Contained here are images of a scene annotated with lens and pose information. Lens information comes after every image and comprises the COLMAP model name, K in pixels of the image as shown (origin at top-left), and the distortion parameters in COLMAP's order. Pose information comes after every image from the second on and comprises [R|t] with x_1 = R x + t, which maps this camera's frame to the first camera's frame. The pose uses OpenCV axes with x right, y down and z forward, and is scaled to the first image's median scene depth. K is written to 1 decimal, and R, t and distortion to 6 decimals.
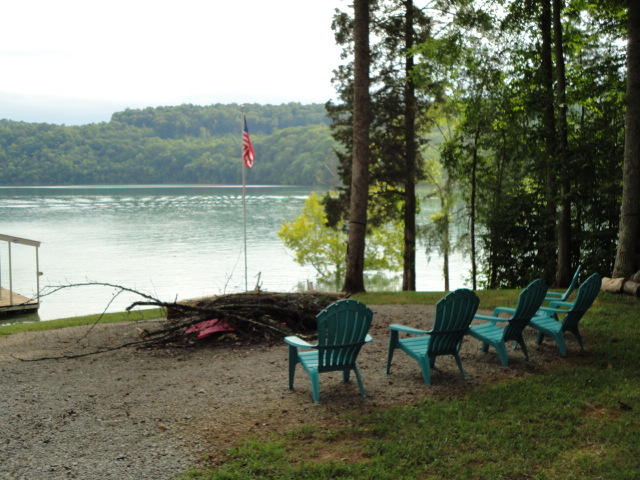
lens RADIAL K [[841.7, 0, 320.1], [0, 841.7, 240.5], [0, 0, 1]] dist [0.038062, 0.000000]
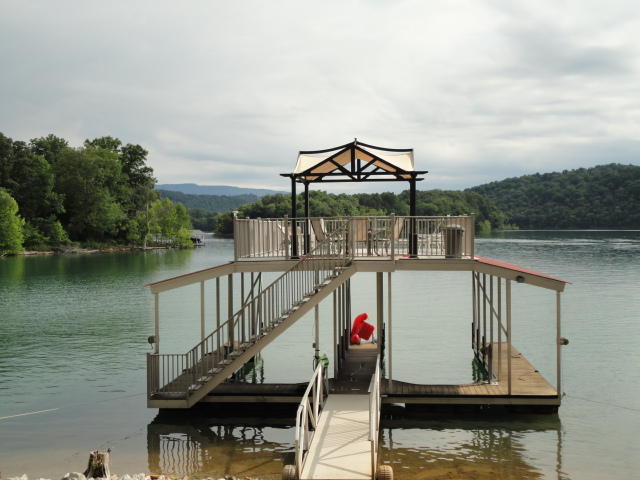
lens RADIAL K [[841.7, 0, 319.9], [0, 841.7, 240.6], [0, 0, 1]] dist [0.038062, 0.000000]
pose [[0.771448, 0.007641, -0.636247, -0.110256], [-0.041284, 0.998422, -0.038067, 0.002124], [0.634952, 0.055633, 0.770546, 0.486219]]
